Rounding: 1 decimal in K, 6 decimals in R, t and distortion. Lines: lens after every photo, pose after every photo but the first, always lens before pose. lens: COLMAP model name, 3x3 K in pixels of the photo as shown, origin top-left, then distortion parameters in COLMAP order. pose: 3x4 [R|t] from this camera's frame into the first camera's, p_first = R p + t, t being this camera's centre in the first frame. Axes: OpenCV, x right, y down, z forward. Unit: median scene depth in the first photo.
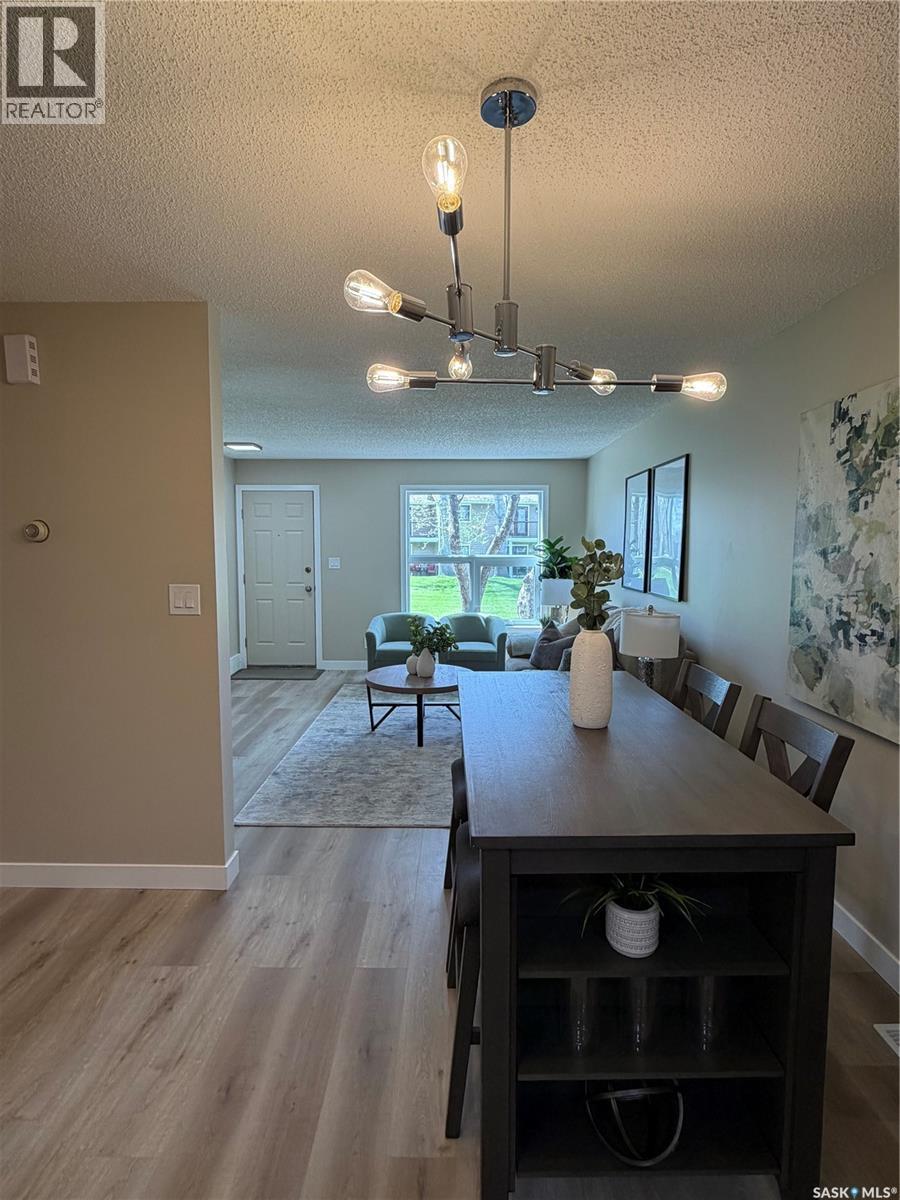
lens RADIAL K [[599.0, 0, 444.1], [0, 599.0, 594.9], [0, 0, 1]] dist [-0.001527, 0.000011]
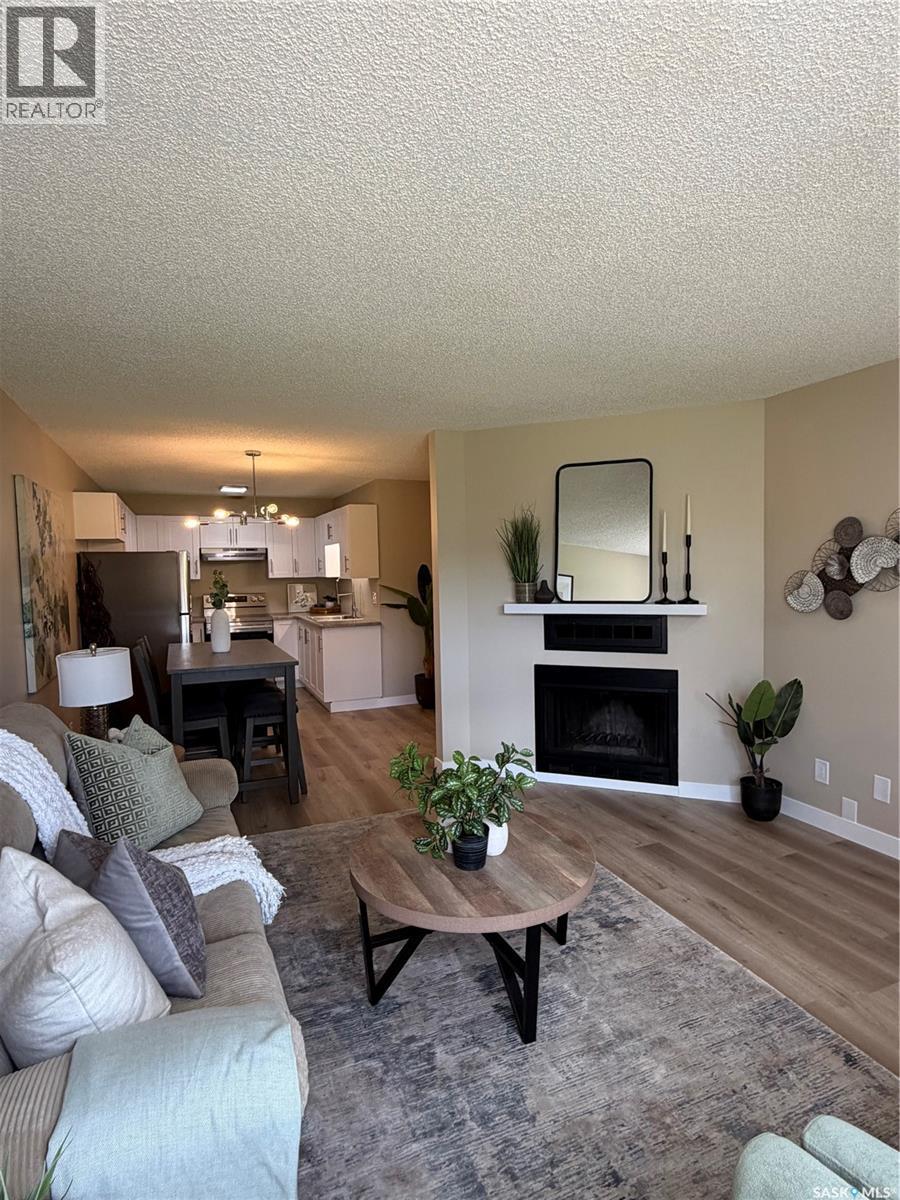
lens RADIAL K [[629.2, 0, 449.9], [0, 629.2, 605.0], [0, 0, 1]] dist [-0.002922, -0.000074]
pose [[-0.914773, 0.039443, -0.402039, 0.131671], [-0.016323, 0.990800, 0.134345, -0.095736], [0.403639, 0.129458, -0.905713, 1.141018]]
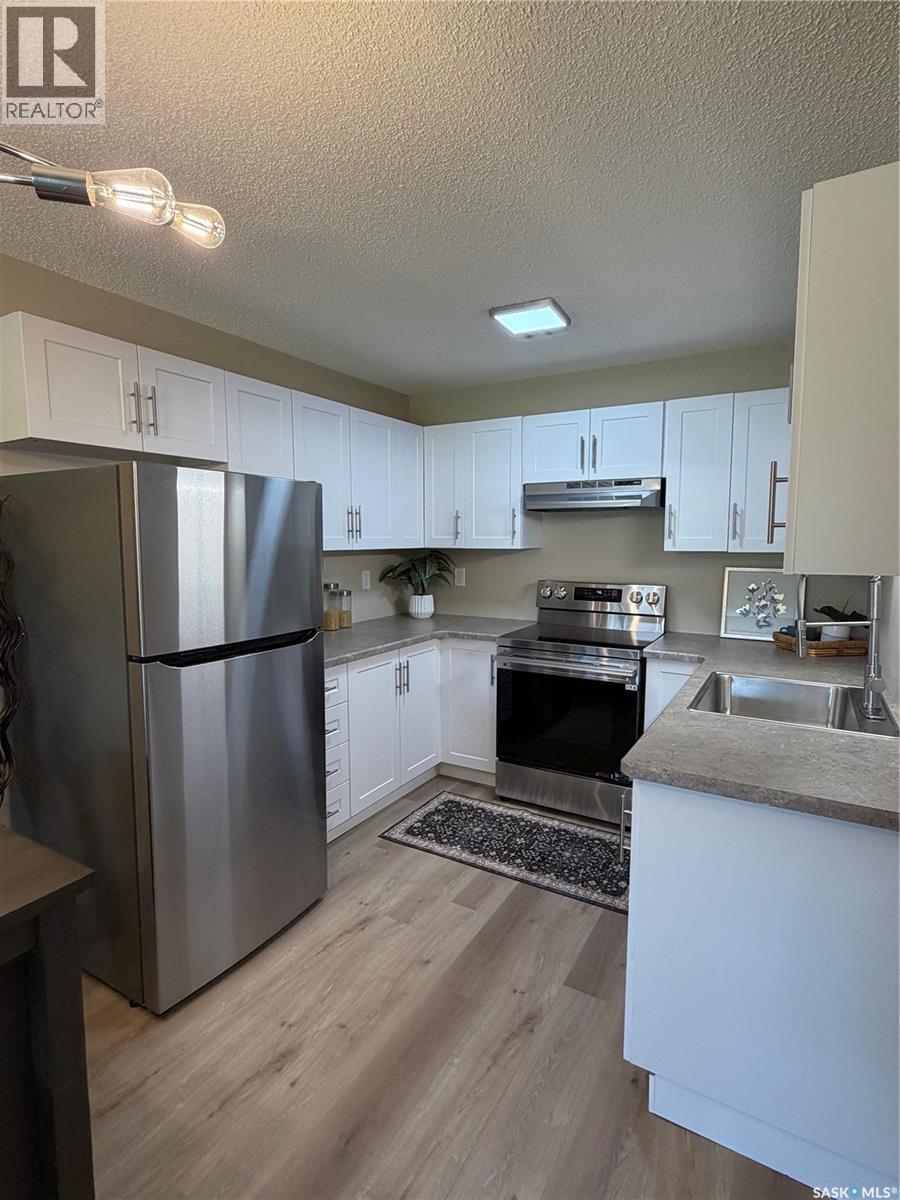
lens RADIAL K [[599.0, 0, 445.5], [0, 599.0, 601.0], [0, 0, 1]] dist [-0.001527, 0.000011]
pose [[-0.870023, -0.052911, 0.490164, -0.158119], [0.039653, 0.983493, 0.176546, -0.021628], [-0.491414, 0.173035, -0.853564, 0.290389]]
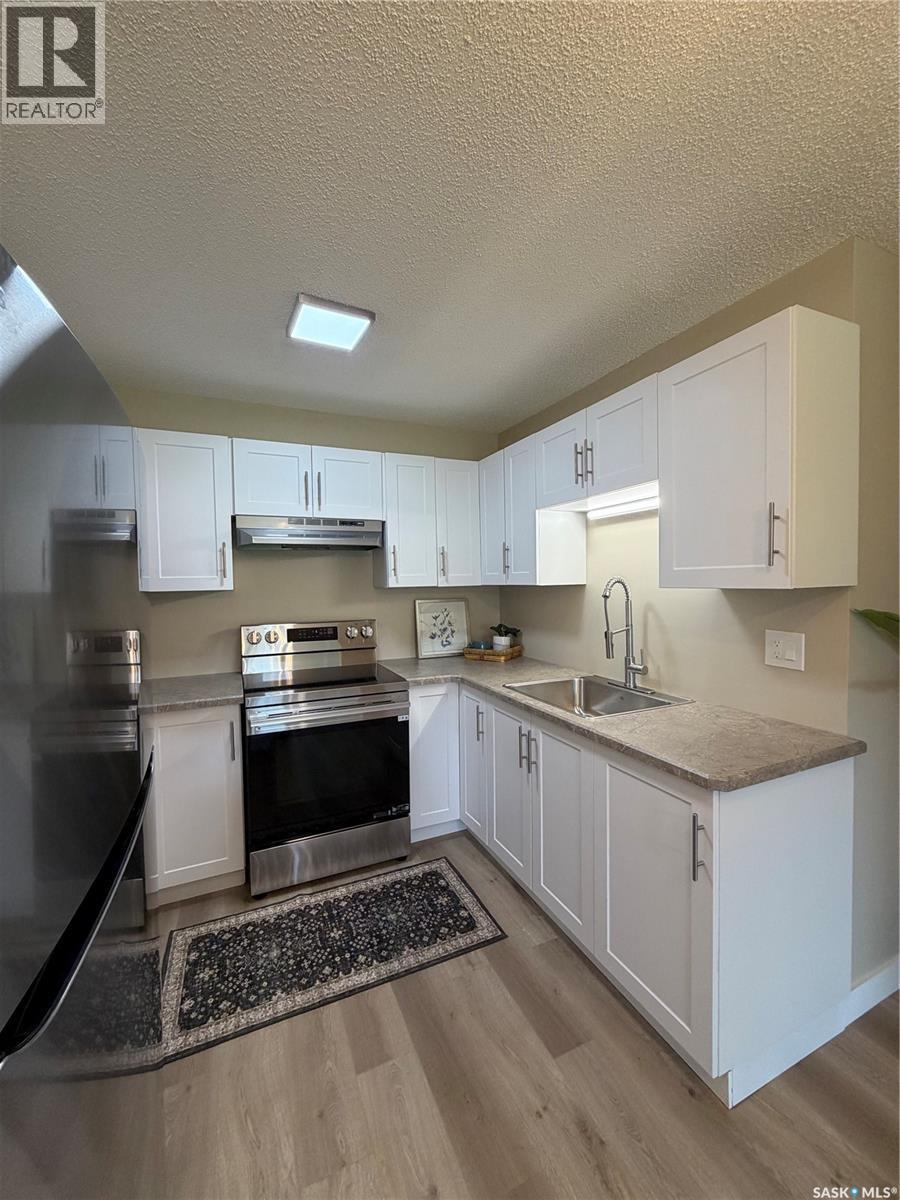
lens RADIAL K [[480.2, 0, 451.0], [0, 480.2, 597.1], [0, 0, 1]] dist [0.001855, 0.000048]
pose [[-0.904746, 0.028215, -0.425016, 0.083913], [-0.019411, 0.994036, 0.107311, -0.005378], [0.425509, 0.105339, -0.898802, 0.179609]]
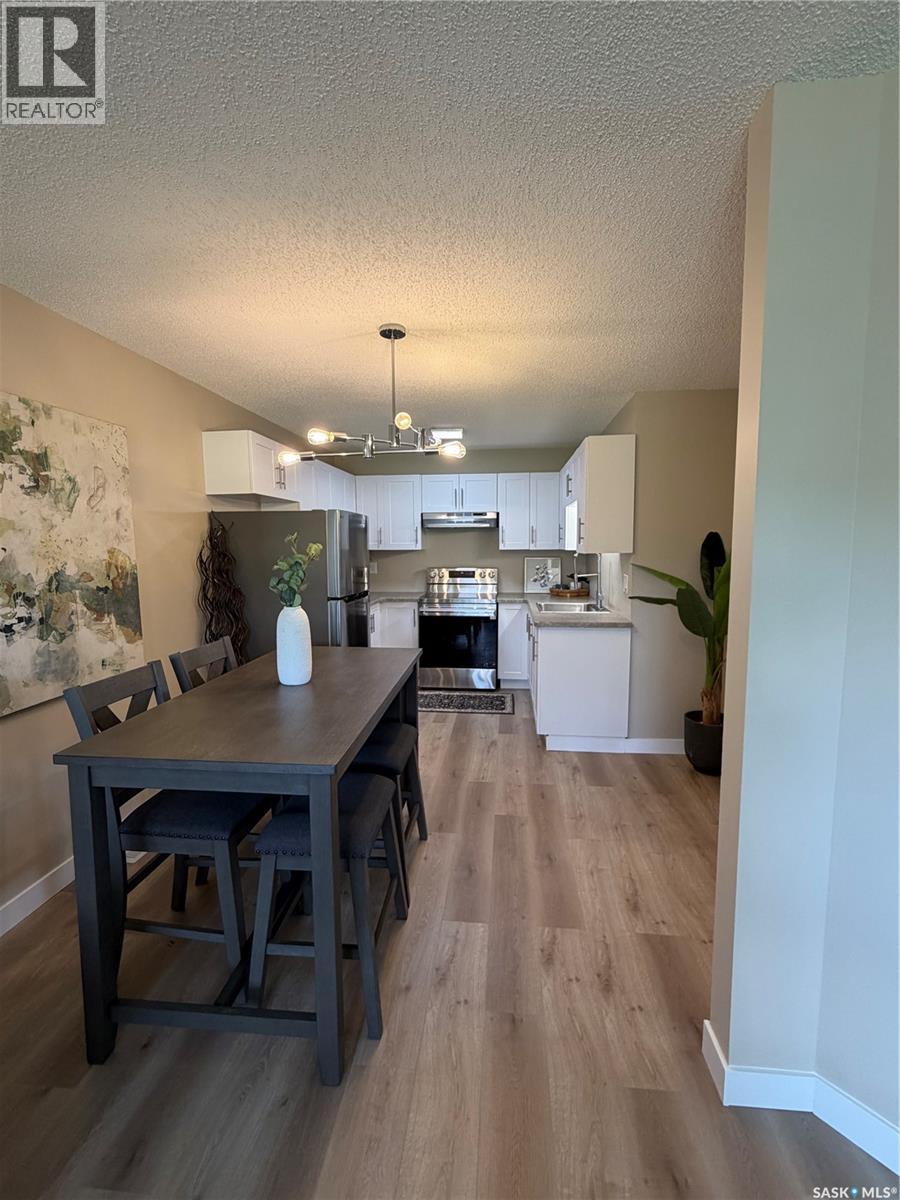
lens RADIAL K [[531.7, 0, 451.3], [0, 531.7, 603.9], [0, 0, 1]] dist [-0.008721, -0.000049]
pose [[-0.996411, -0.004784, 0.084511, -0.057628], [0.011734, 0.980954, 0.193884, -0.051739], [-0.083829, 0.194179, -0.977378, 0.666761]]
